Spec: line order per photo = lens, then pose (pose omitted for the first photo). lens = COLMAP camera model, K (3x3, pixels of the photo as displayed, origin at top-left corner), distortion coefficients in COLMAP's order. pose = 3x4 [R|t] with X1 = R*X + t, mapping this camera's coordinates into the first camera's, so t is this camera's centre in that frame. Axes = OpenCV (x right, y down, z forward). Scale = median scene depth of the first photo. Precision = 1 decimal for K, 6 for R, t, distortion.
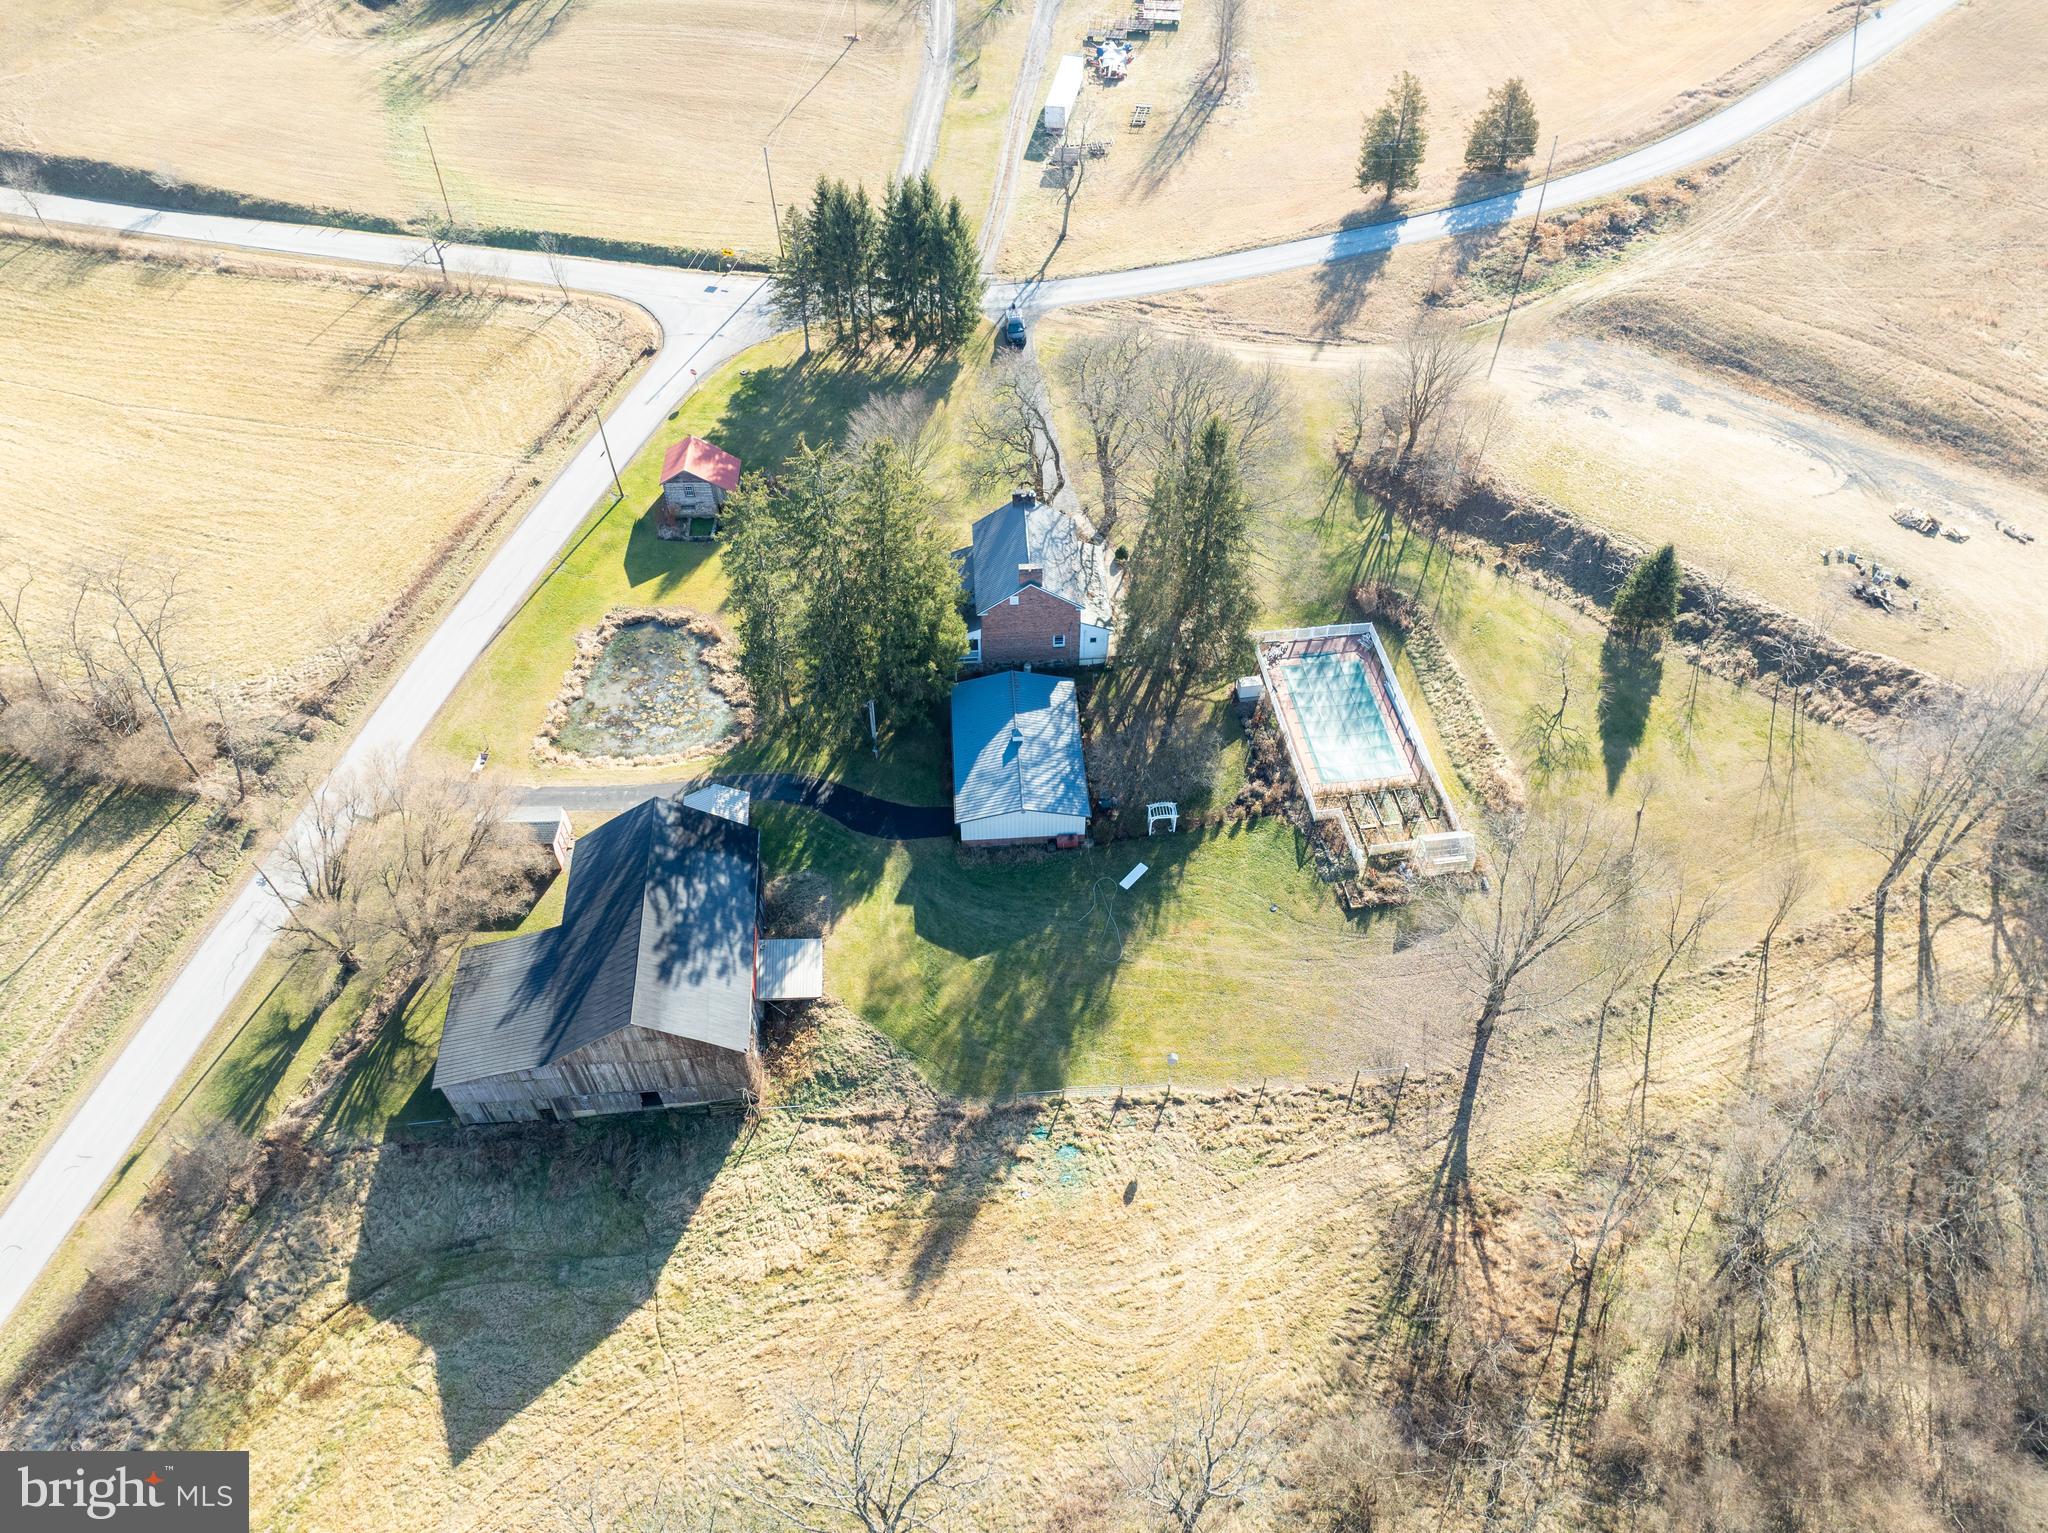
lens RADIAL K [[1442.3, 0, 1027.5], [0, 1442.3, 765.5], [0, 0, 1]] dist [-0.047447, 0.015547]
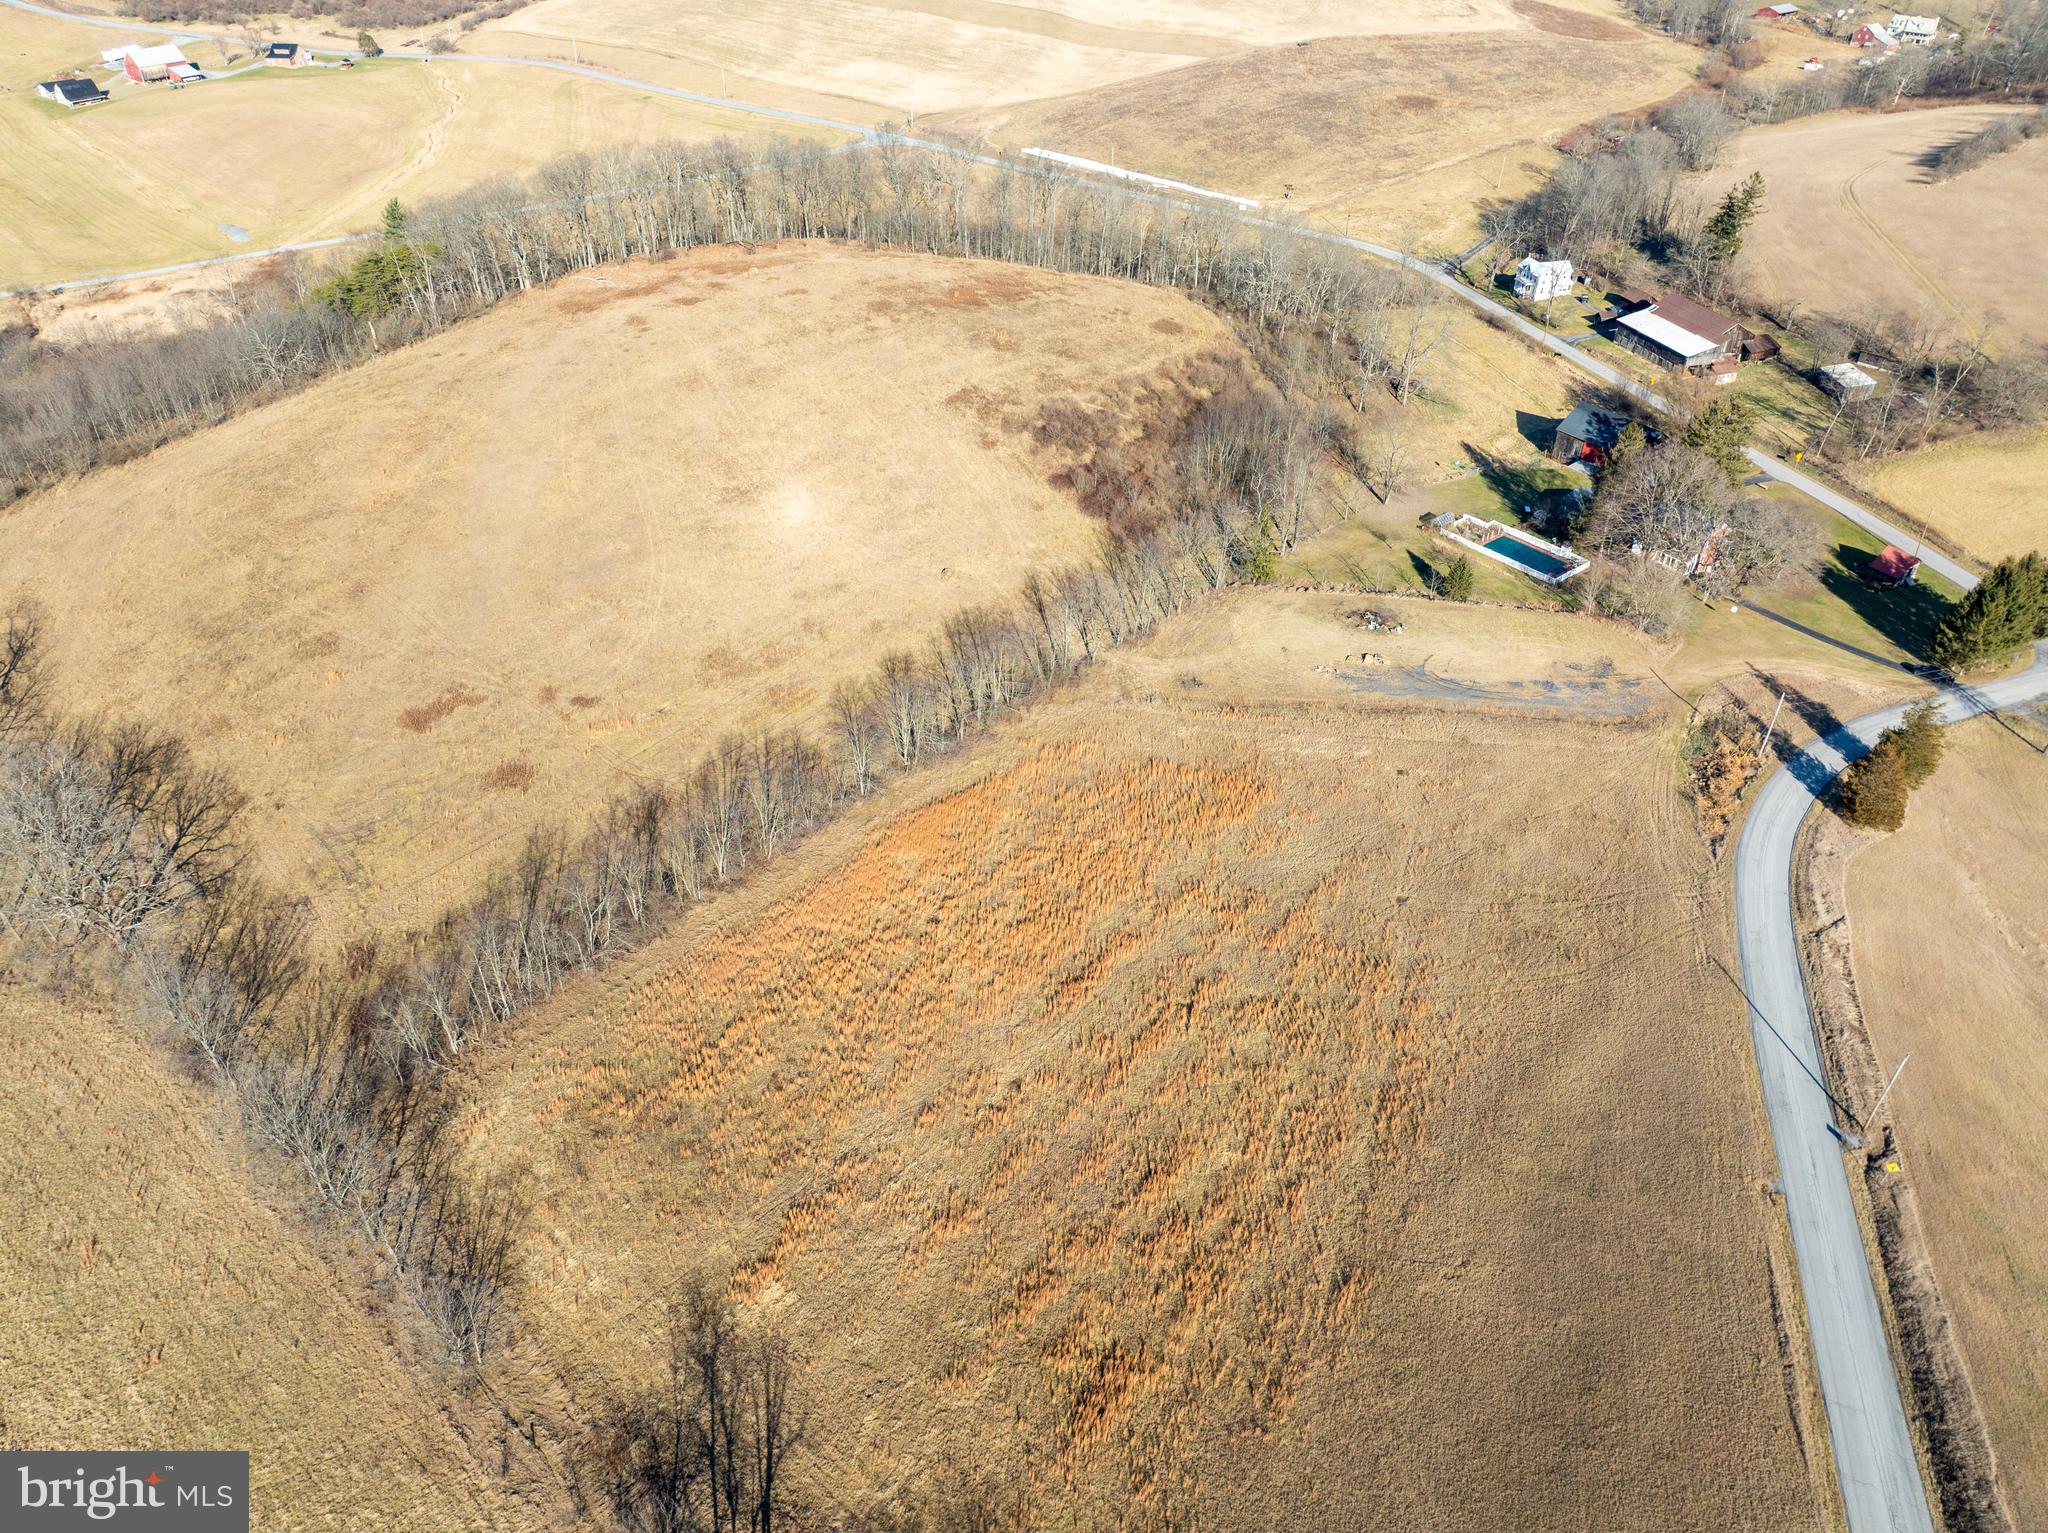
lens RADIAL K [[1442.3, 0, 1028.0], [0, 1442.3, 765.4], [0, 0, 1]] dist [-0.047447, 0.015547]
pose [[-0.853064, 0.302666, -0.425058, 1.848960], [-0.393509, 0.161814, 0.904968, -1.620494], [0.342683, 0.939260, -0.018936, 1.080406]]
